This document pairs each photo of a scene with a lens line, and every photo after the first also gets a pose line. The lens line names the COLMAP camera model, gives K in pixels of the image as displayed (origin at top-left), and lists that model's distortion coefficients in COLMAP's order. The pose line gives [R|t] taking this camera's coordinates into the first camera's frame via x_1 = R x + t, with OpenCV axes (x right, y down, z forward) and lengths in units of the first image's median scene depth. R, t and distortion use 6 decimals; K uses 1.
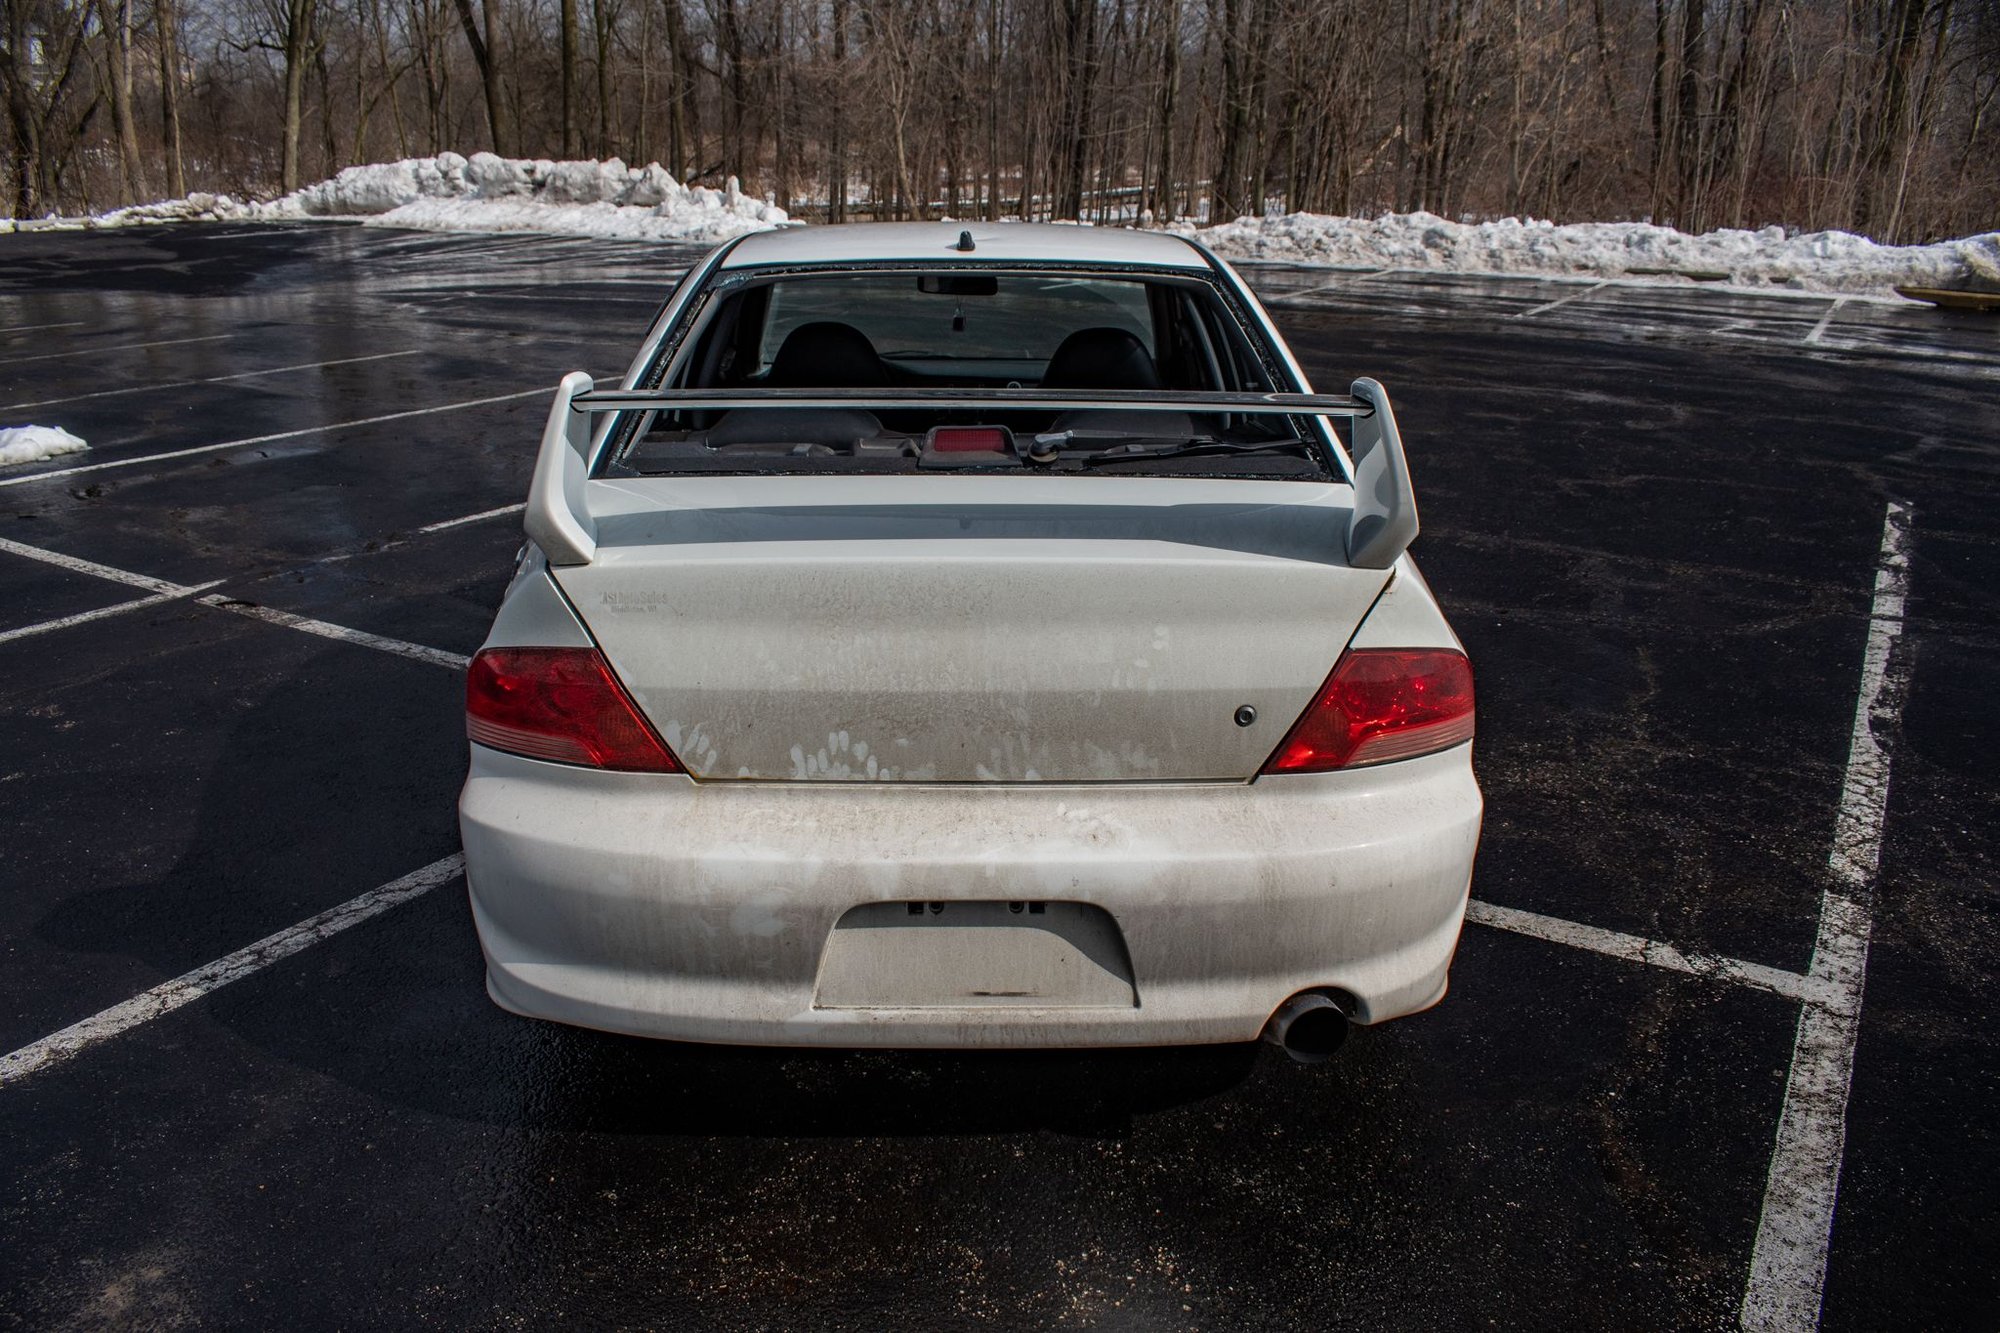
lens RADIAL K [[1553.0, 0, 991.4], [0, 1553.0, 672.0], [0, 0, 1]] dist [-0.100414, 0.019180]
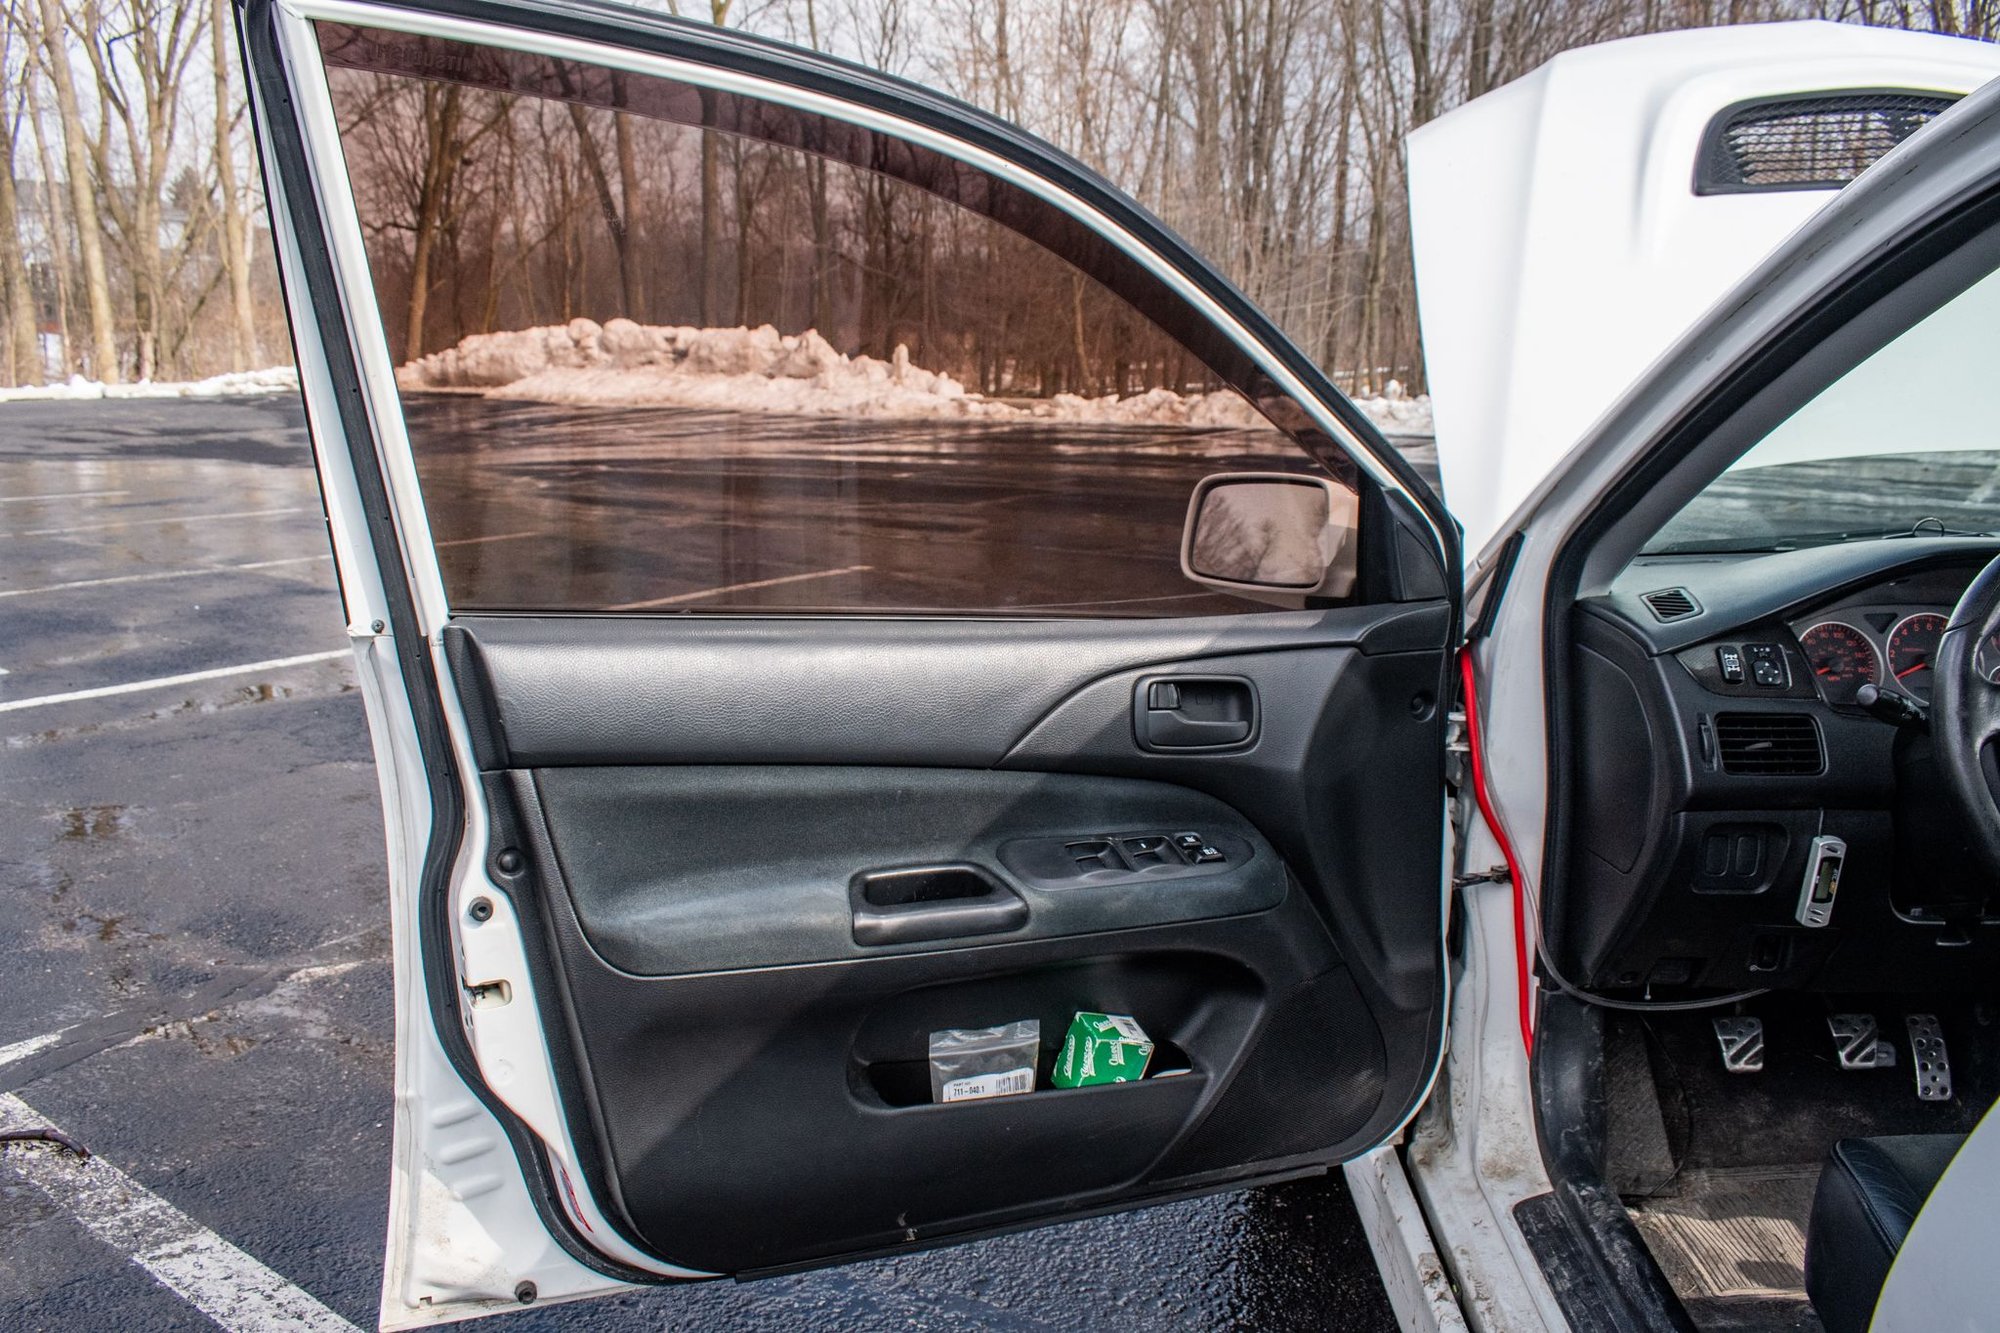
lens RADIAL K [[1592.0, 0, 994.7], [0, 1592.0, 679.3], [0, 0, 1]] dist [-0.098148, 0.009434]
pose [[0.997295, 0.012680, -0.072405, -0.047215], [-0.021357, 0.992503, -0.120344, -0.025588], [0.070337, 0.121564, 0.990088, 0.129438]]
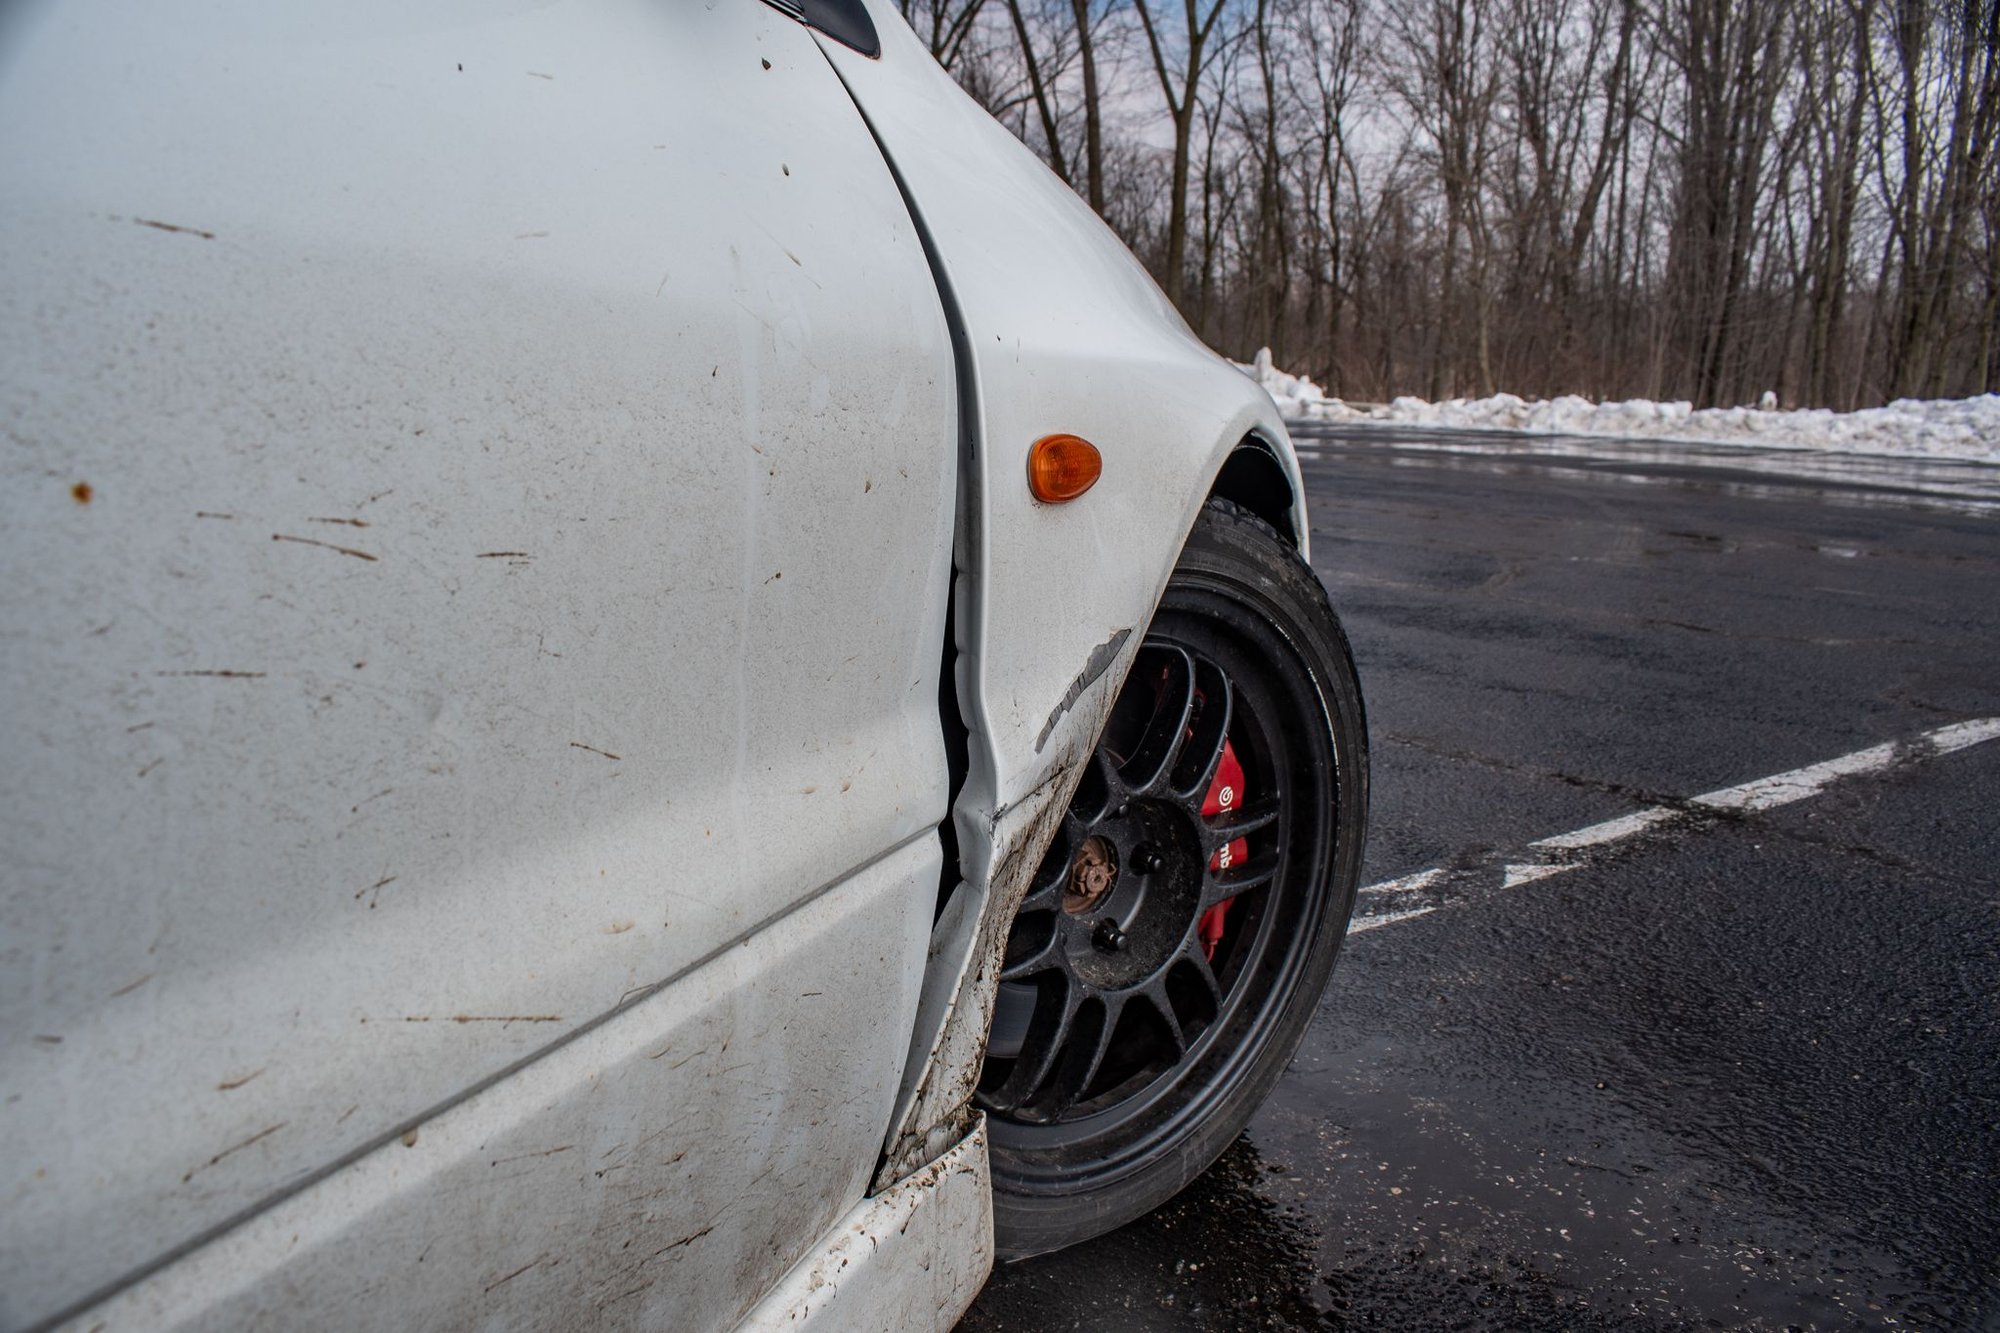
lens RADIAL K [[1544.2, 0, 1001.8], [0, 1544.2, 667.9], [0, 0, 1]] dist [-0.092916, 0.006493]
pose [[0.921643, 0.084662, -0.378690, 0.039392], [-0.138248, 0.983512, -0.116585, -0.021756], [0.362576, 0.159803, 0.918151, 0.172859]]
